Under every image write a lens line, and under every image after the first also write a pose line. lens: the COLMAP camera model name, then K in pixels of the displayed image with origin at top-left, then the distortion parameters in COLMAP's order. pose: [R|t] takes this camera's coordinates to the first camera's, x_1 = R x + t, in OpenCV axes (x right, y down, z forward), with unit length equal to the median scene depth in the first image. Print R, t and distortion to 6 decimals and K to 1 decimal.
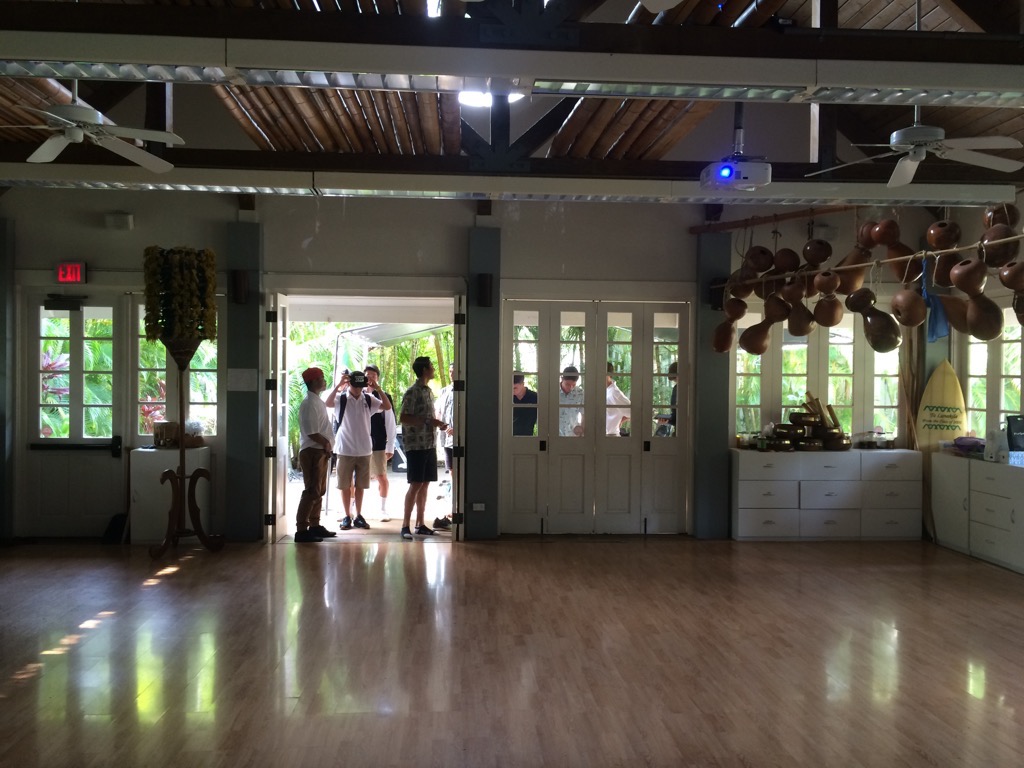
lens RADIAL K [[890.5, 0, 512.0], [0, 890.5, 384.0], [0, 0, 1]] dist [0.004684, -0.000736]
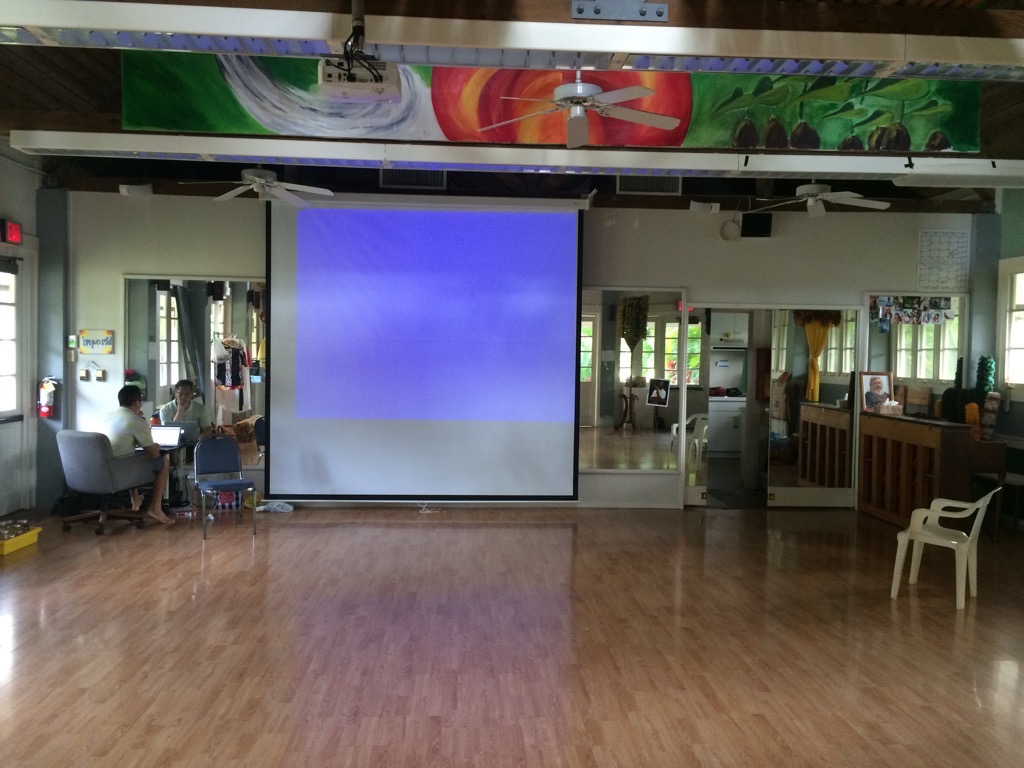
lens RADIAL K [[890.5, 0, 512.0], [0, 890.5, 384.0], [0, 0, 1]] dist [0.004684, -0.000736]
pose [[-0.999587, -0.025869, 0.012477, 0.101697], [-0.025205, 0.998393, 0.050750, -0.010139], [-0.013770, 0.050414, -0.998633, 1.818205]]
